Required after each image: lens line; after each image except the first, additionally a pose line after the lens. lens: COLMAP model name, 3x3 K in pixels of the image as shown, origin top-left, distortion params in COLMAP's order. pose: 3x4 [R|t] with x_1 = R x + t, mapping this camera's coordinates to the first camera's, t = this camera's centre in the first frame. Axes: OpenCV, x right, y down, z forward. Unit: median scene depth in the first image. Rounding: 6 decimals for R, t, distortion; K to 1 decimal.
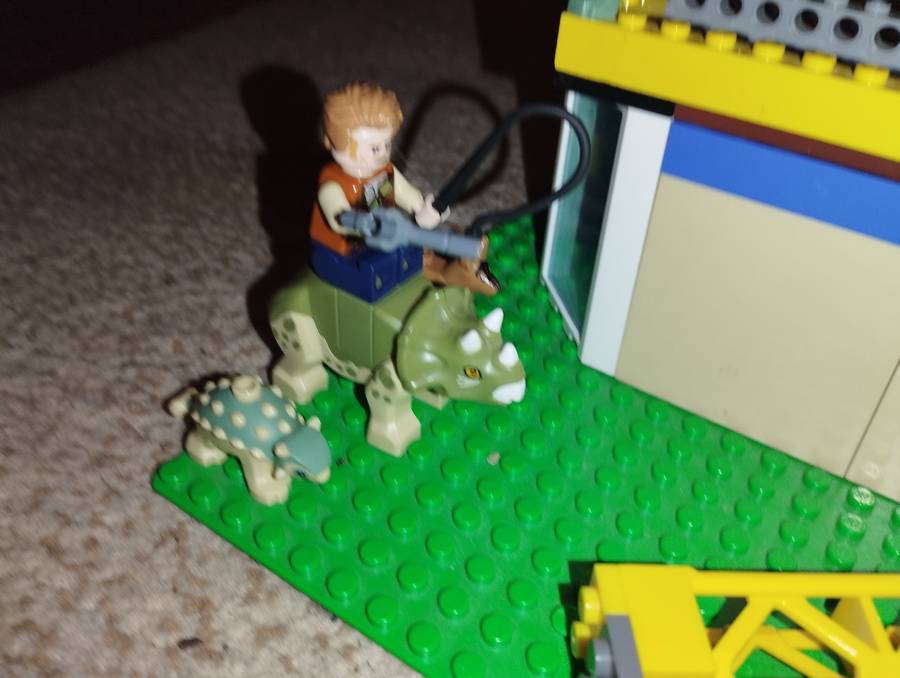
lens RADIAL K [[827.8, 0, 450.0], [0, 827.8, 339.0], [0, 0, 1]] dist [0.115524, 0.000934]
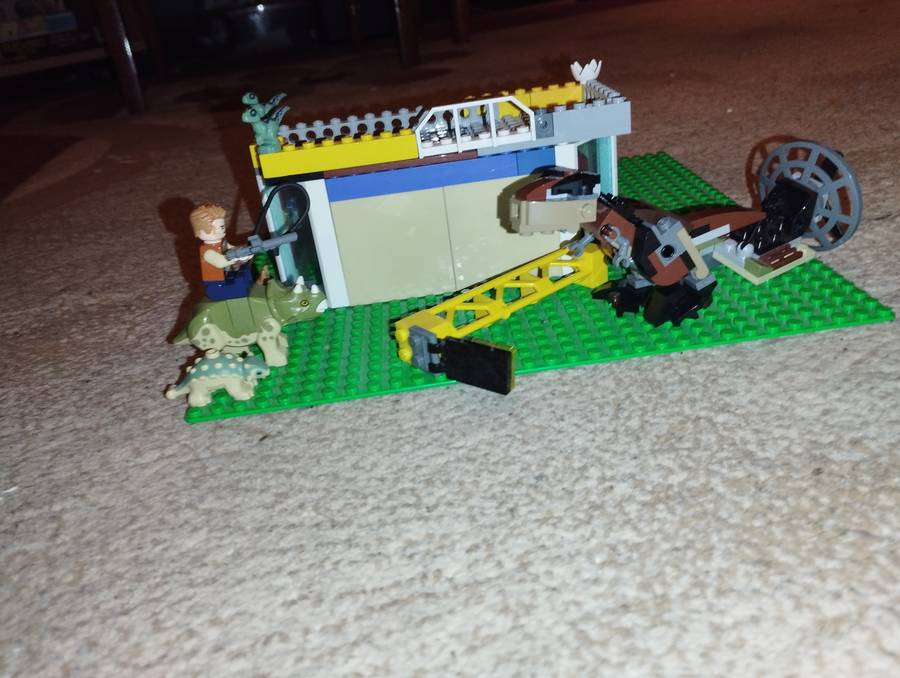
lens RADIAL K [[827.8, 0, 450.0], [0, 827.8, 339.0], [0, 0, 1]] dist [0.115524, 0.000934]
pose [[0.783265, -0.413770, 0.463993, -0.693507], [0.488023, 0.871587, -0.046584, 0.389158], [-0.385135, 0.262927, 0.884613, -1.022577]]
